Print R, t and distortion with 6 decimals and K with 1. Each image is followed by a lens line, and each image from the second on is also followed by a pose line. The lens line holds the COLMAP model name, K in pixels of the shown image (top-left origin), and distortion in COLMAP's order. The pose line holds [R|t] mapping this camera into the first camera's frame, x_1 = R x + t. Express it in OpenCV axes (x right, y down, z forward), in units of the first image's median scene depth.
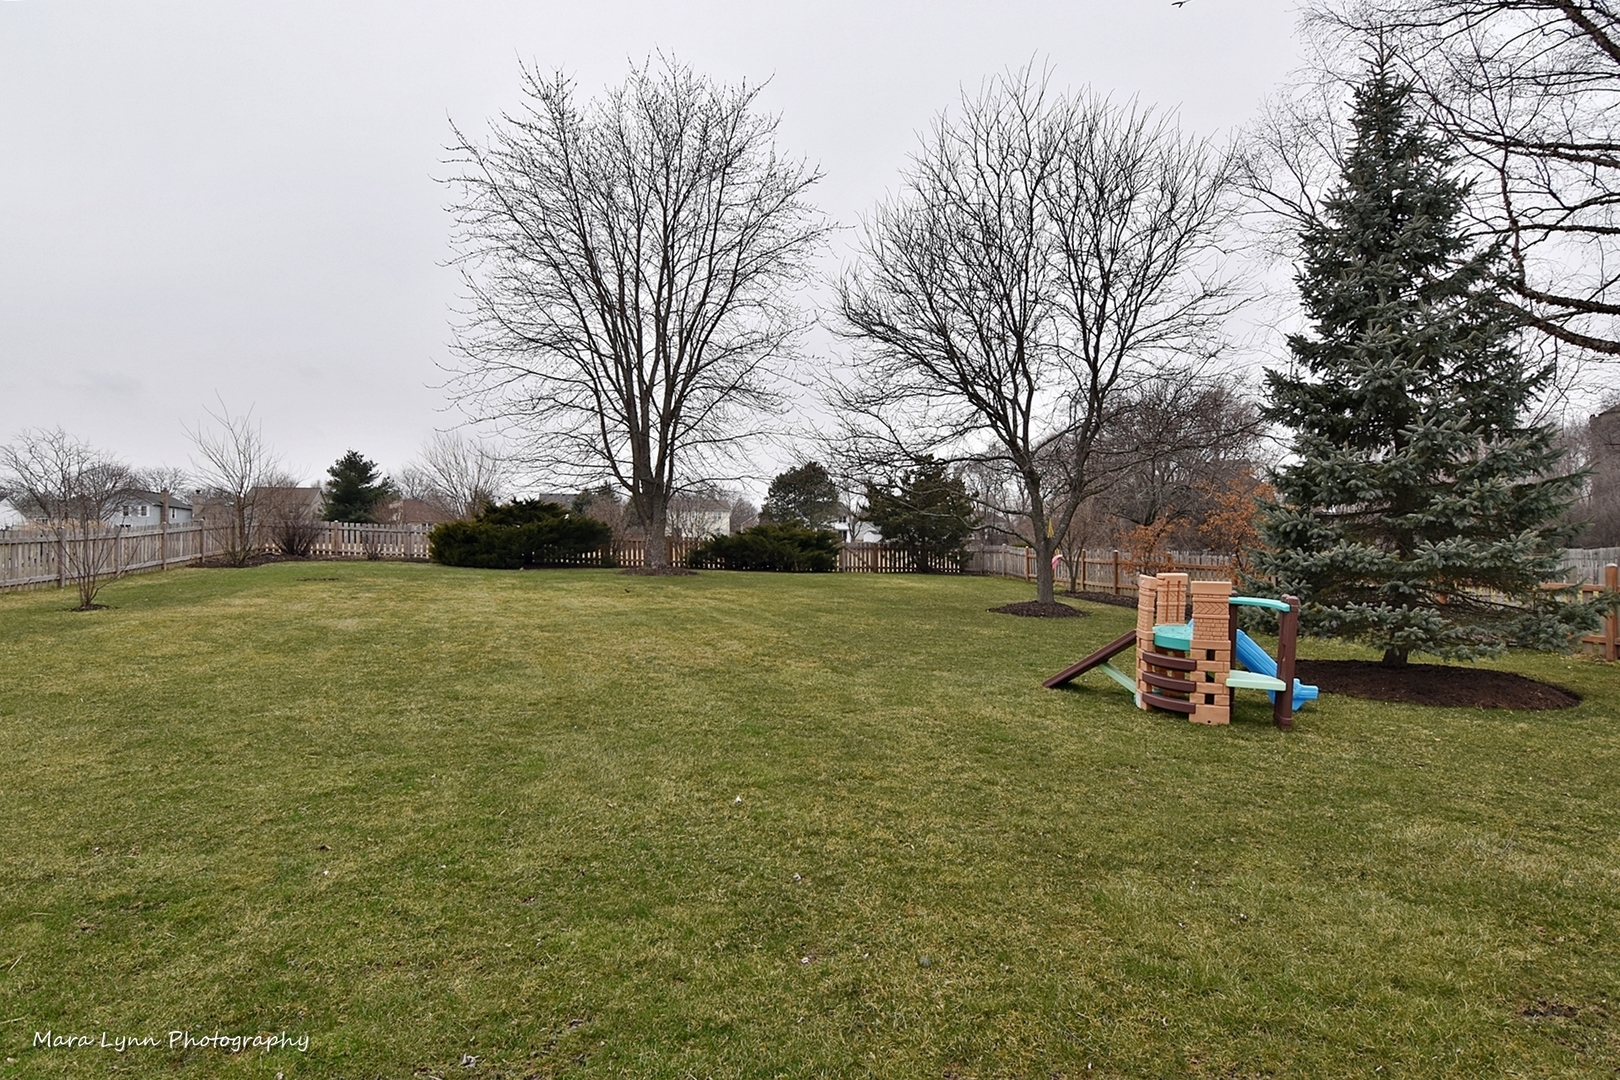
lens RADIAL K [[794.6, 0, 809.6], [0, 794.6, 555.9], [0, 0, 1]] dist [-0.016030, -0.001649]
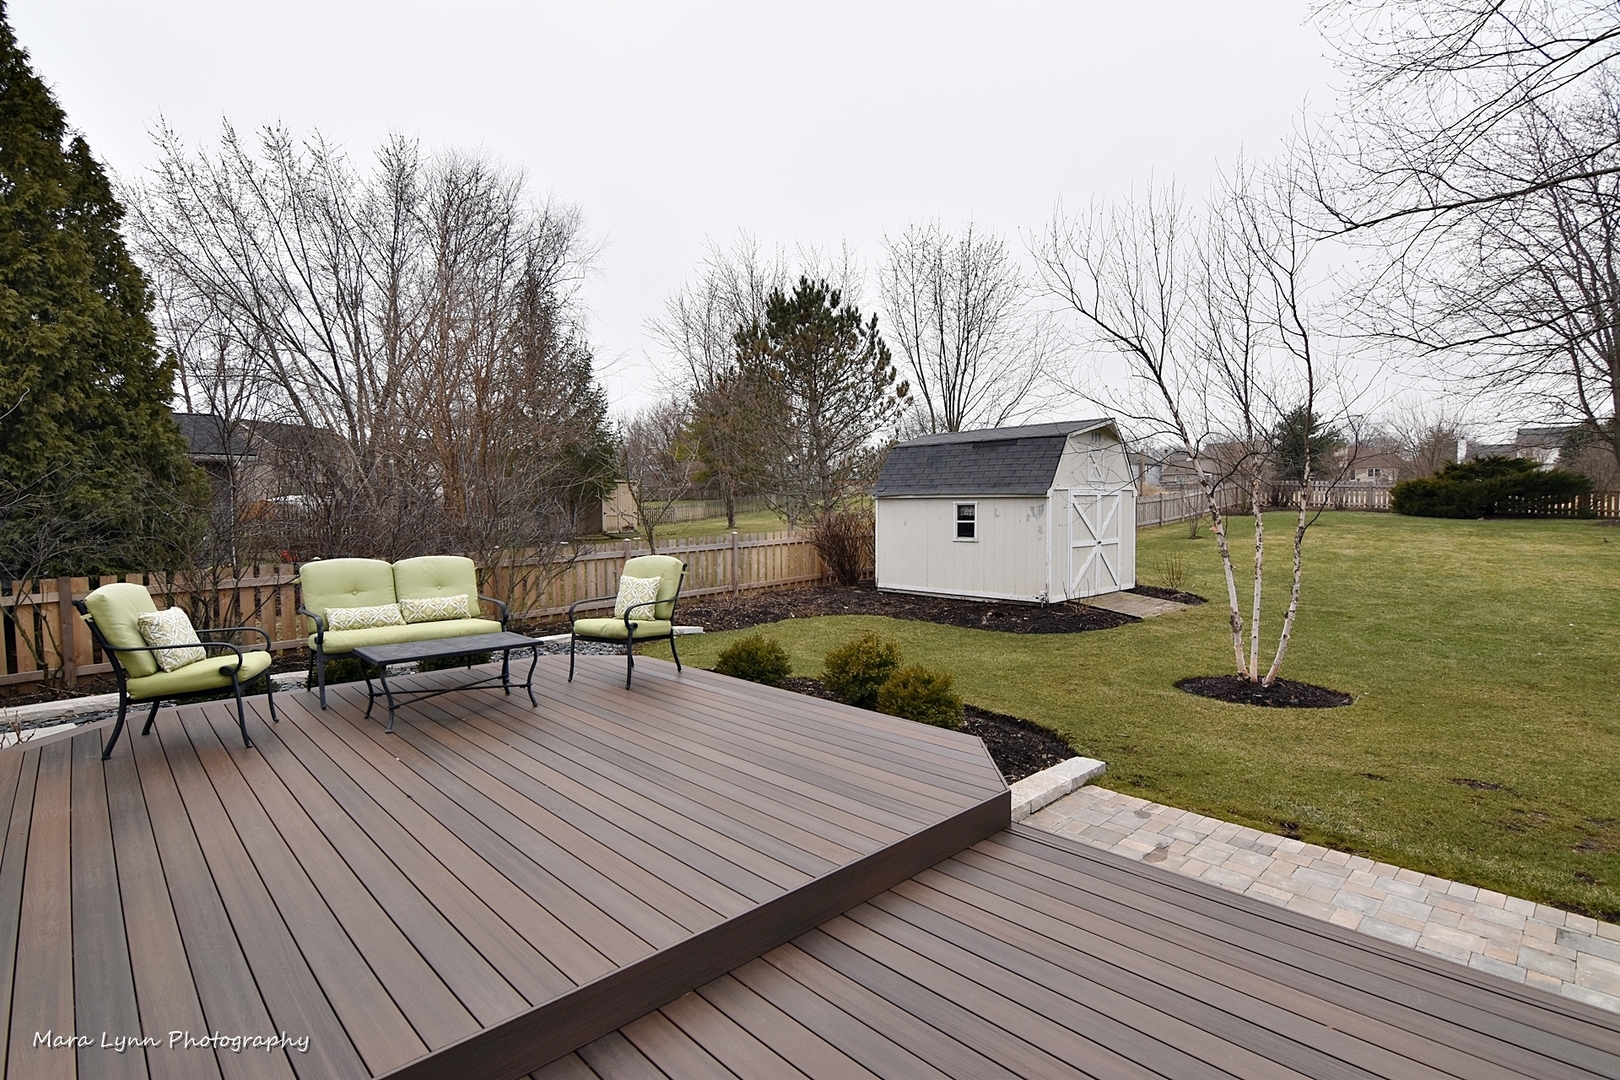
lens RADIAL K [[794.6, 0, 785.5], [0, 794.6, 536.0], [0, 0, 1]] dist [-0.016030, -0.001649]
pose [[0.466963, 0.033867, -0.883628, 0.164964], [0.006631, 0.999104, 0.041797, -0.012652], [0.884252, -0.025377, 0.466320, -0.409431]]
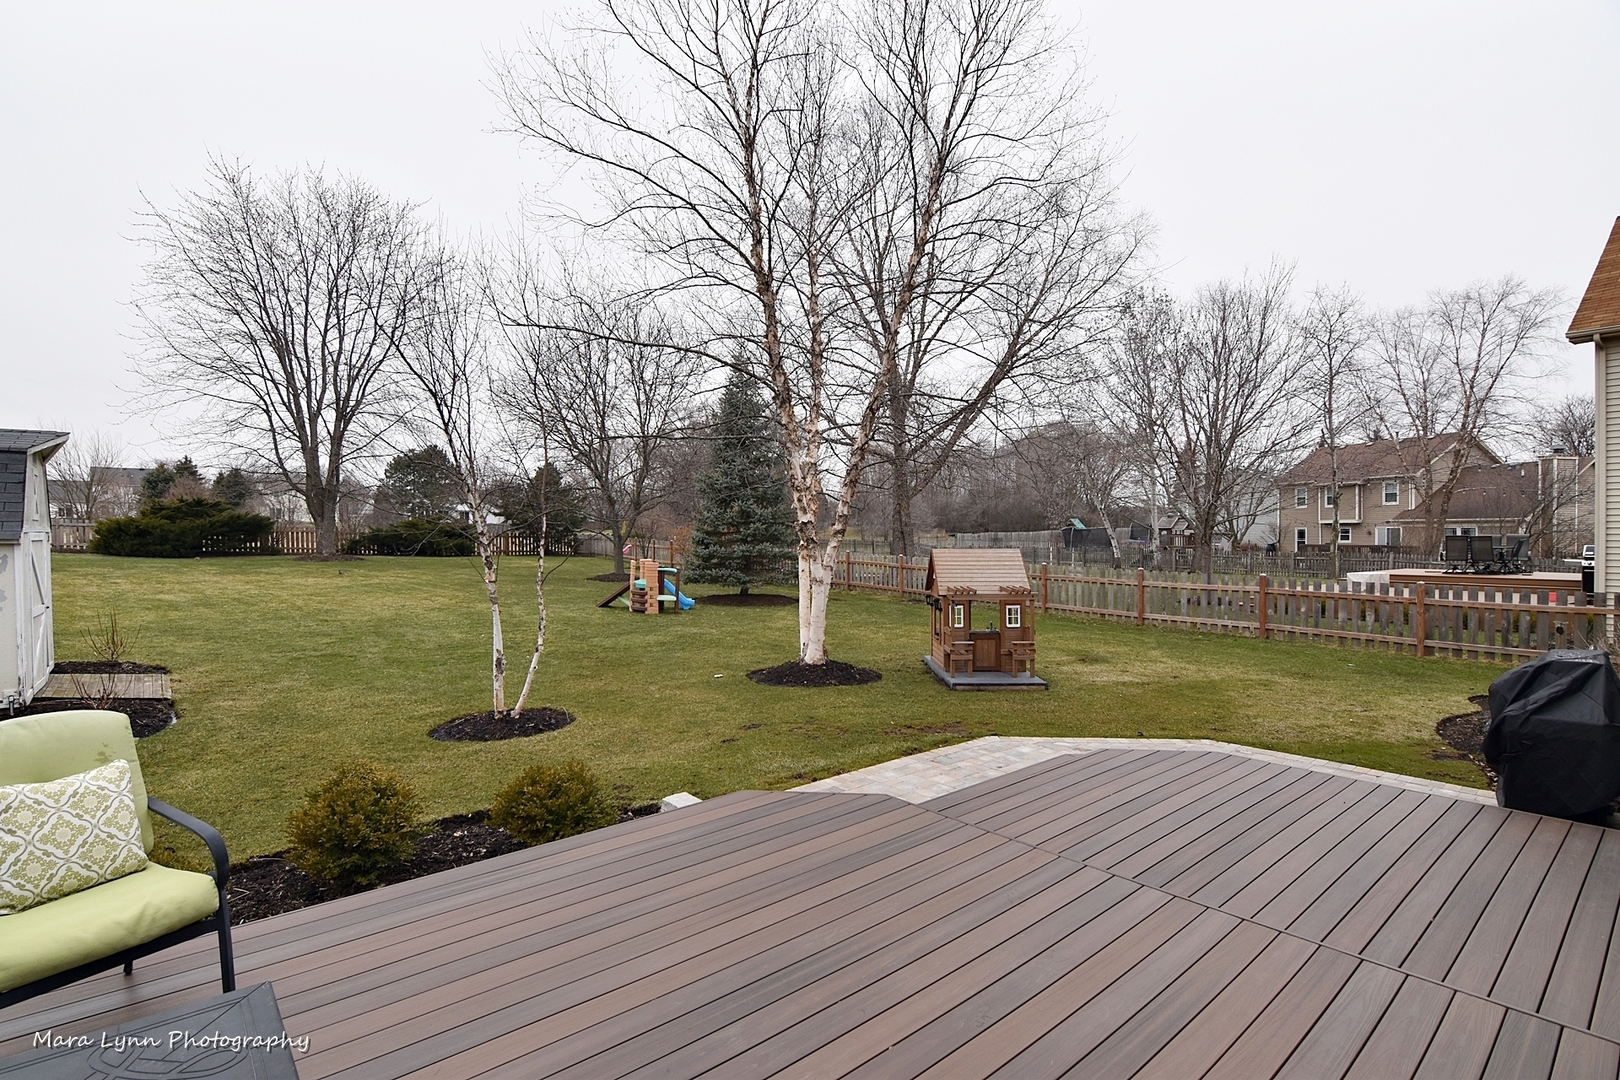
lens RADIAL K [[794.6, 0, 805.7], [0, 794.6, 547.6], [0, 0, 1]] dist [-0.016030, -0.001649]
pose [[0.897328, -0.011715, 0.441209, -0.062948], [0.003072, 0.999789, 0.020300, -0.019731], [-0.441354, -0.016860, 0.897175, -0.463834]]
